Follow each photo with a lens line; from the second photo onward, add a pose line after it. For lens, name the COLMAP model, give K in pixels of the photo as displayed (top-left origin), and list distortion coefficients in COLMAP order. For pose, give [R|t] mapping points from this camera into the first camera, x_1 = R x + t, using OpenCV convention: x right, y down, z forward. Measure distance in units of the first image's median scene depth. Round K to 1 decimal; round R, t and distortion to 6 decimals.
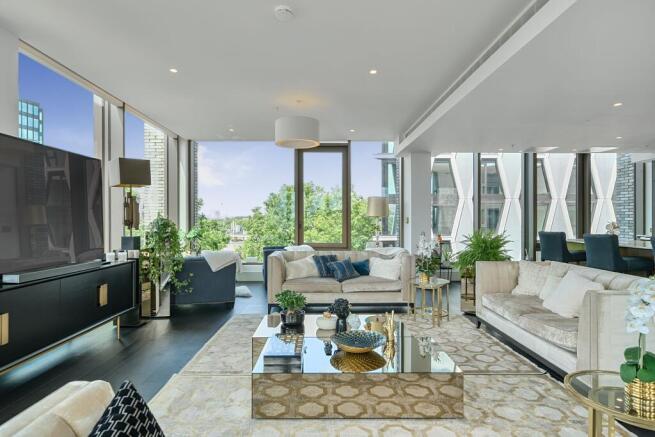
lens RADIAL K [[372.5, 0, 325.4], [0, 372.5, 216.6], [0, 0, 1]] dist [-0.008272, 0.001986]
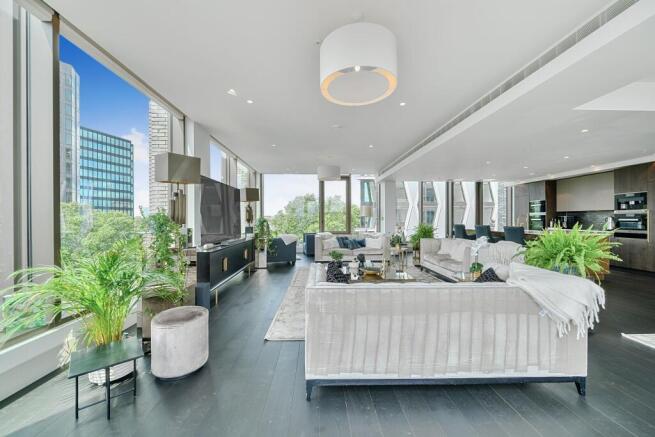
lens RADIAL K [[247.9, 0, 327.5], [0, 247.9, 217.2], [0, 0, 1]] dist [0.001964, -0.000034]
pose [[0.999582, -0.001086, 0.028884, -0.097114], [0.000924, 0.999984, 0.005610, -0.003907], [-0.028890, -0.005581, 0.999567, -0.231308]]
